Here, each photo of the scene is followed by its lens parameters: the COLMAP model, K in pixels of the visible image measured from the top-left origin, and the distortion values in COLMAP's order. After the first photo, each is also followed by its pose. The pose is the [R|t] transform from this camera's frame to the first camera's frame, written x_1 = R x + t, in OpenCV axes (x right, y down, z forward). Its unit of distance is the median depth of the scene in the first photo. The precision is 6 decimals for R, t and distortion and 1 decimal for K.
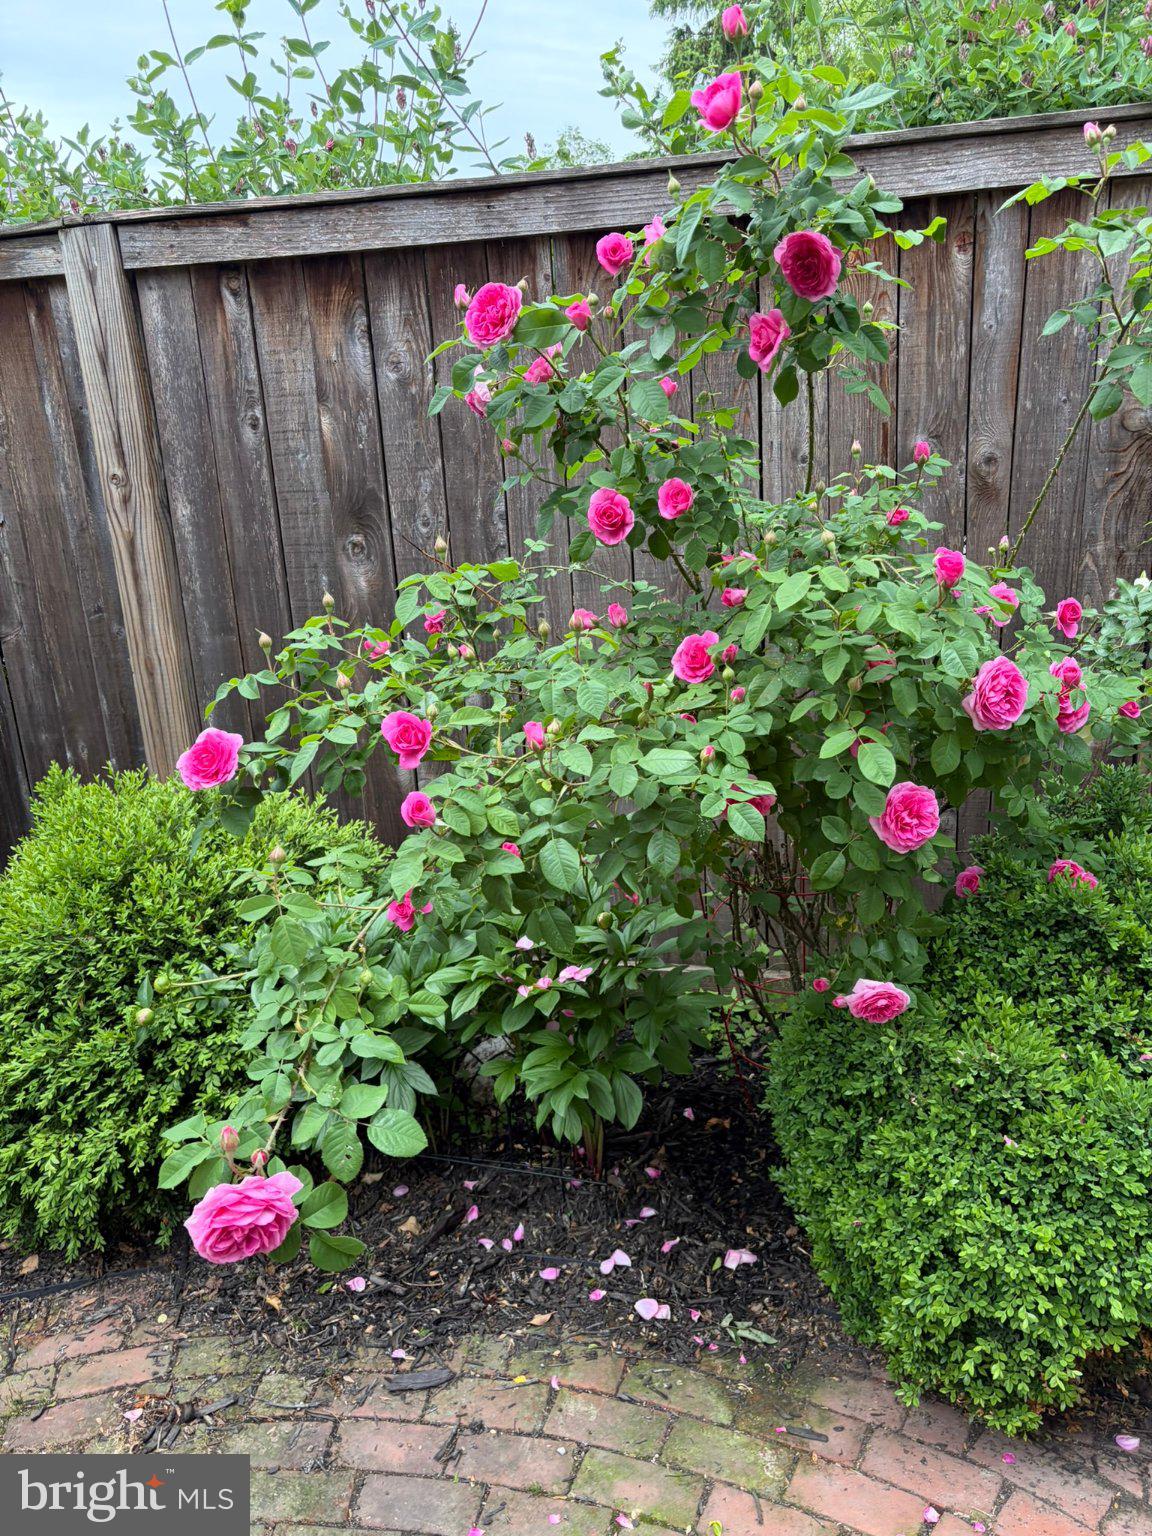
lens RADIAL K [[1160.2, 0, 582.5], [0, 1160.2, 771.6], [0, 0, 1]] dist [0.036337, -0.020433]
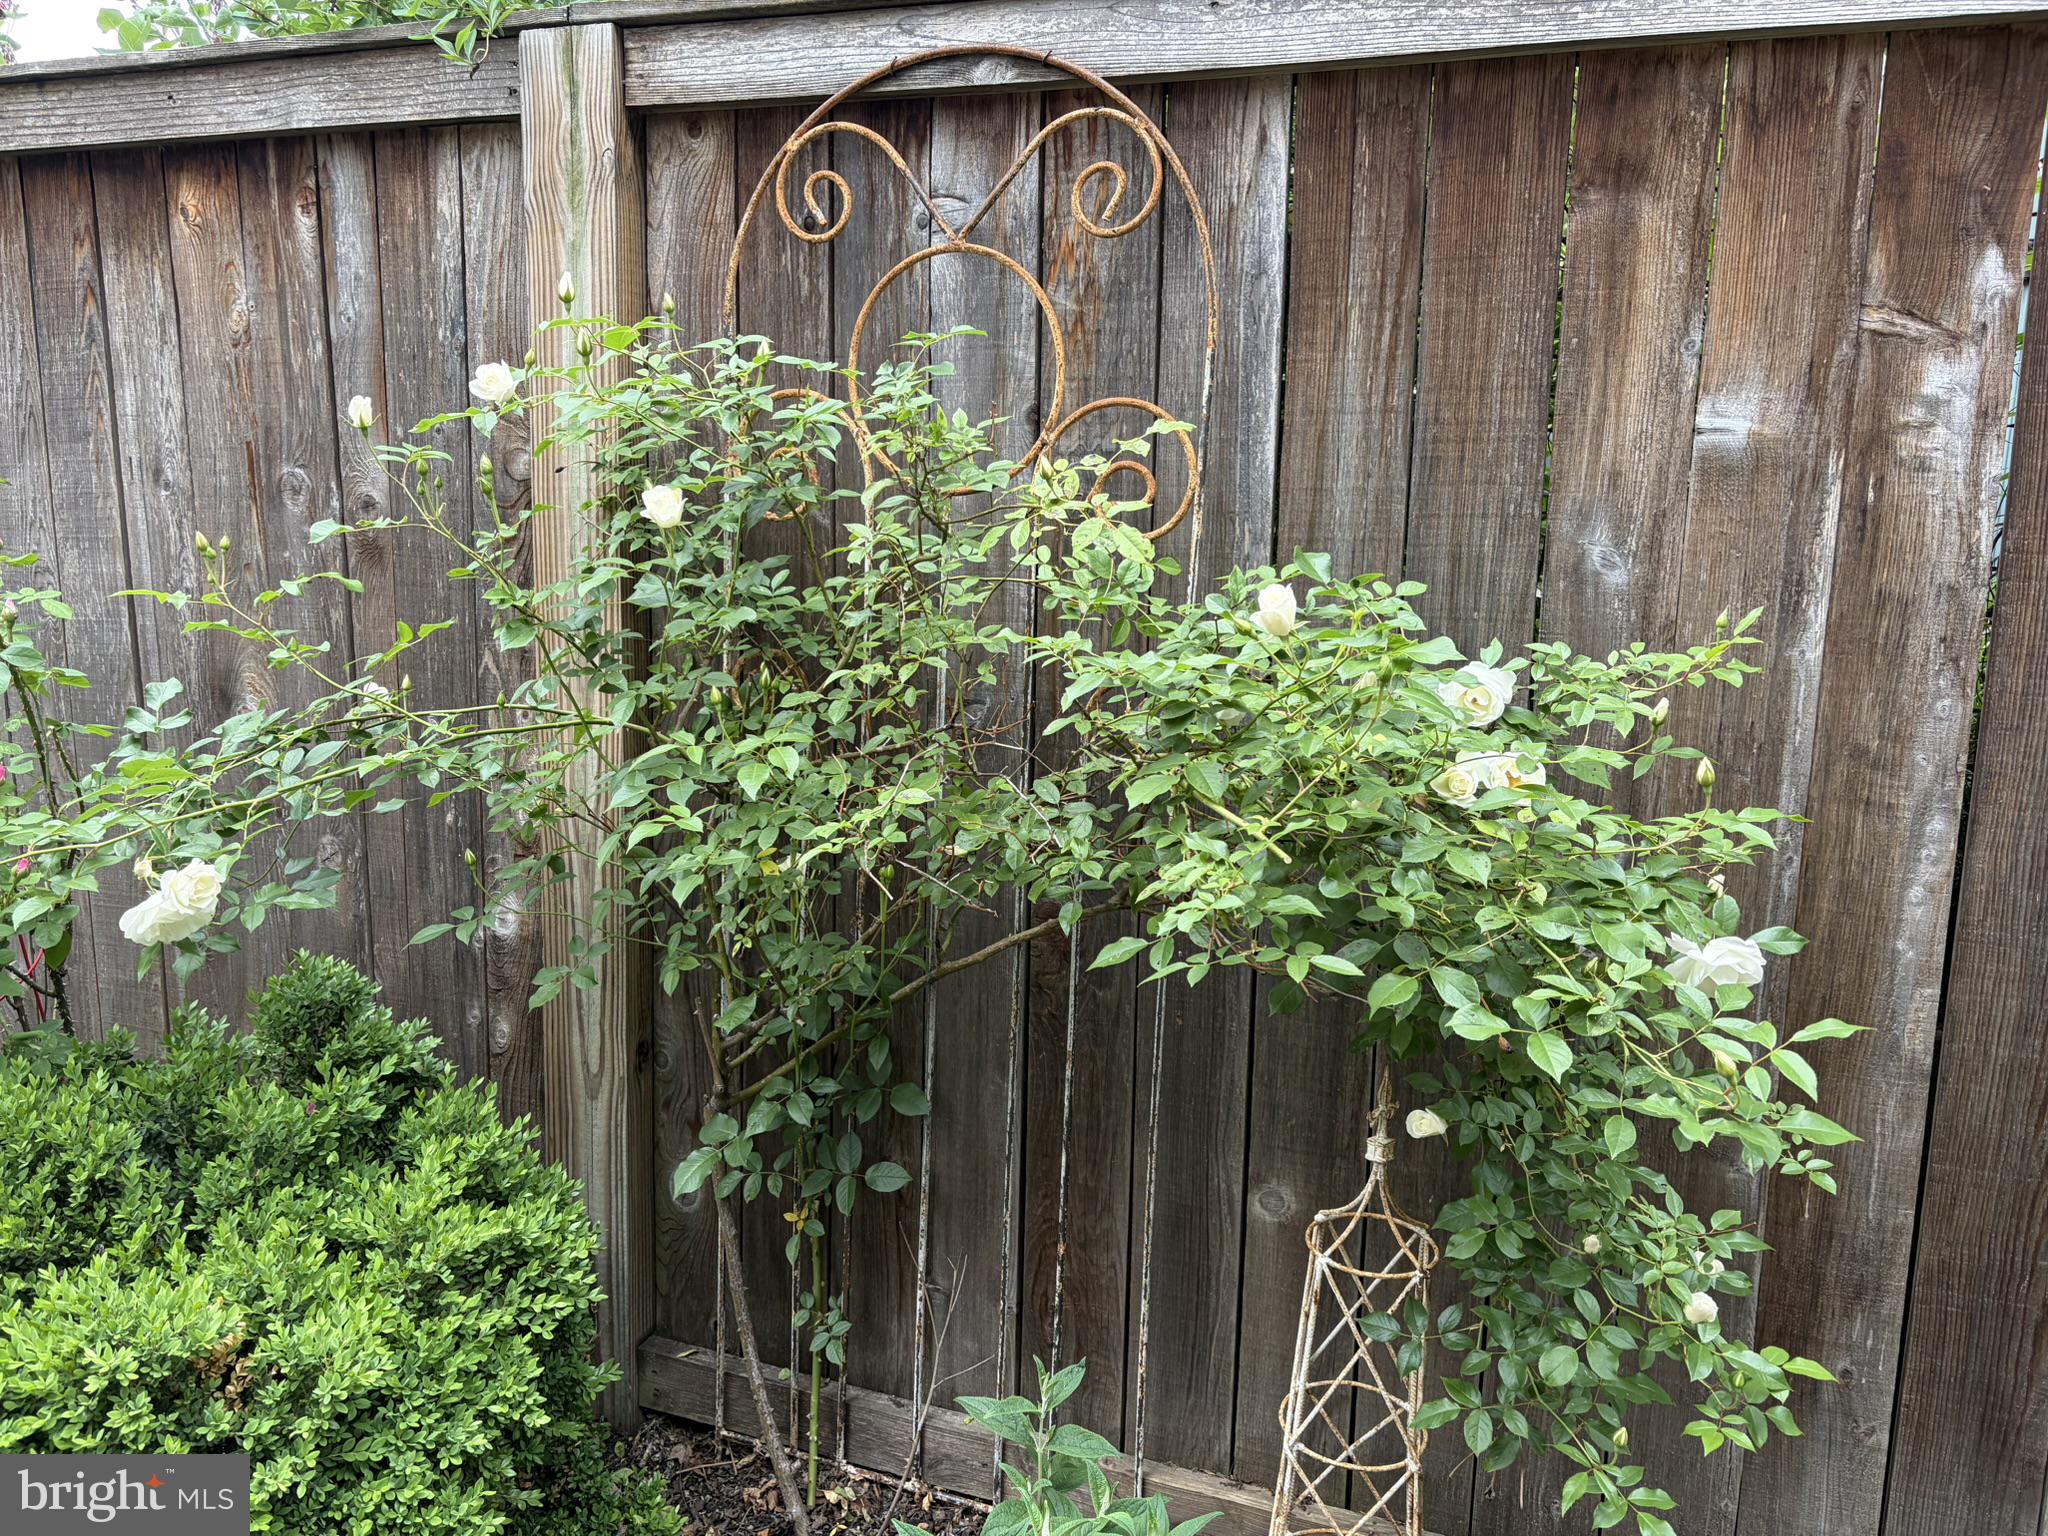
lens RADIAL K [[1546.9, 0, 1022.7], [0, 1546.9, 770.1], [0, 0, 1]] dist [0.036337, -0.020433]
pose [[0.986873, 0.097616, -0.128656, 0.890574], [-0.108673, 0.990697, -0.081910, -0.078762], [0.119464, 0.094816, 0.988301, 0.147093]]
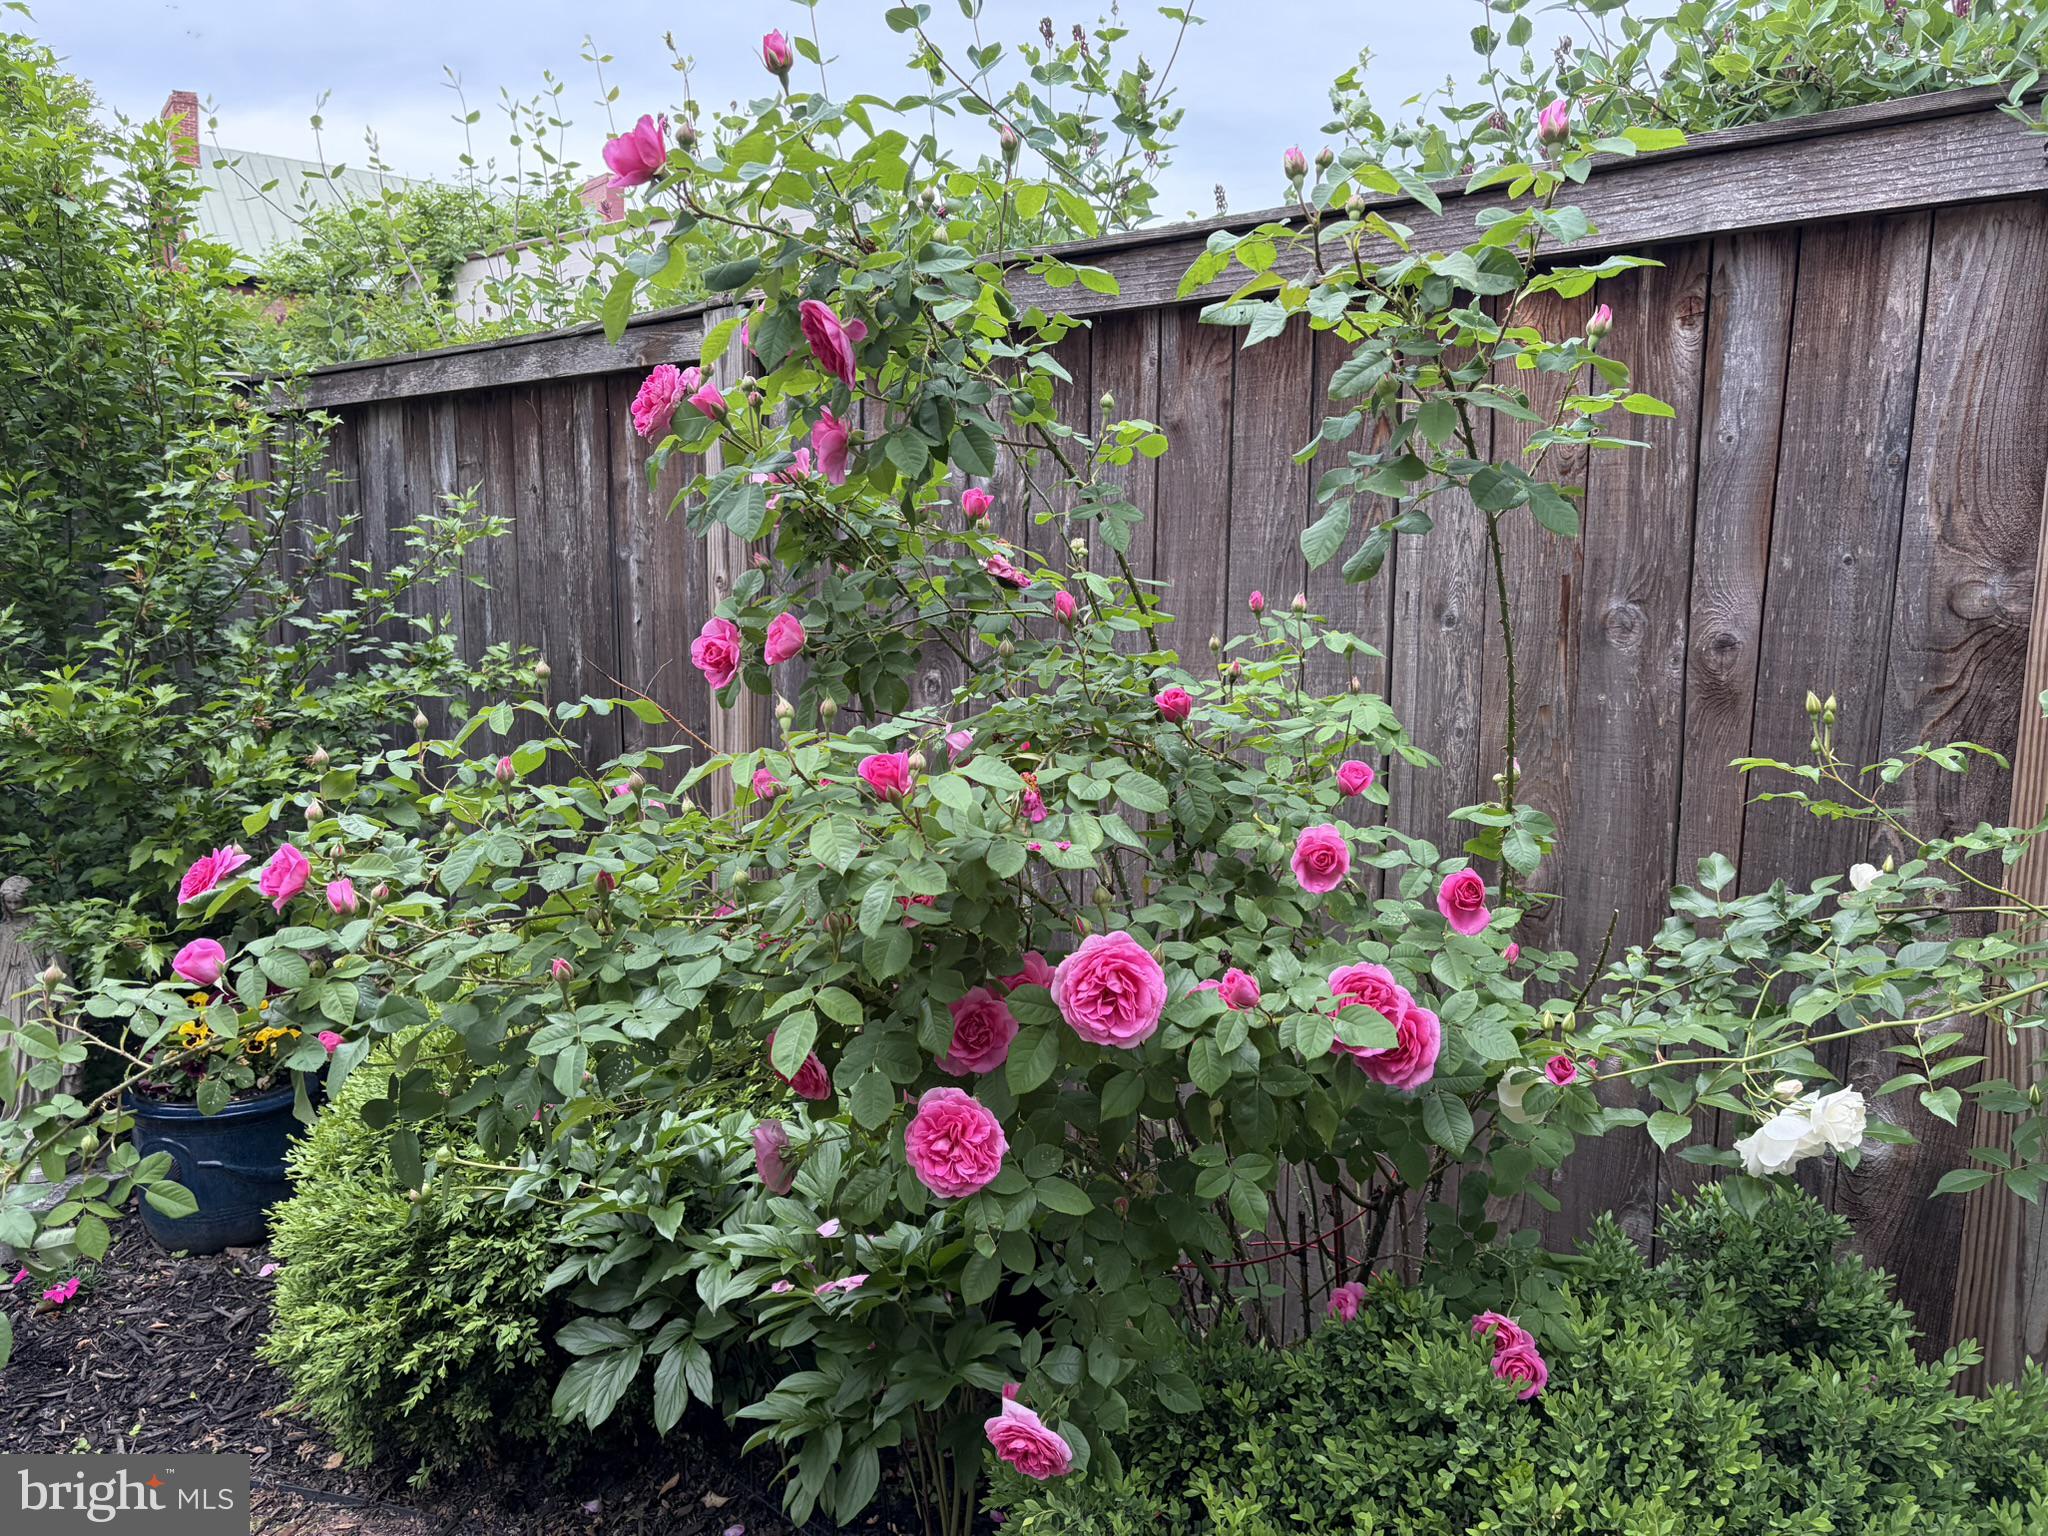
lens RADIAL K [[1546.9, 0, 1027.9], [0, 1546.9, 769.4], [0, 0, 1]] dist [0.036337, -0.020433]
pose [[0.874876, 0.124735, -0.468010, 0.429960], [-0.188713, 0.977695, -0.092195, -0.060133], [0.446072, 0.168979, 0.878901, 0.131472]]
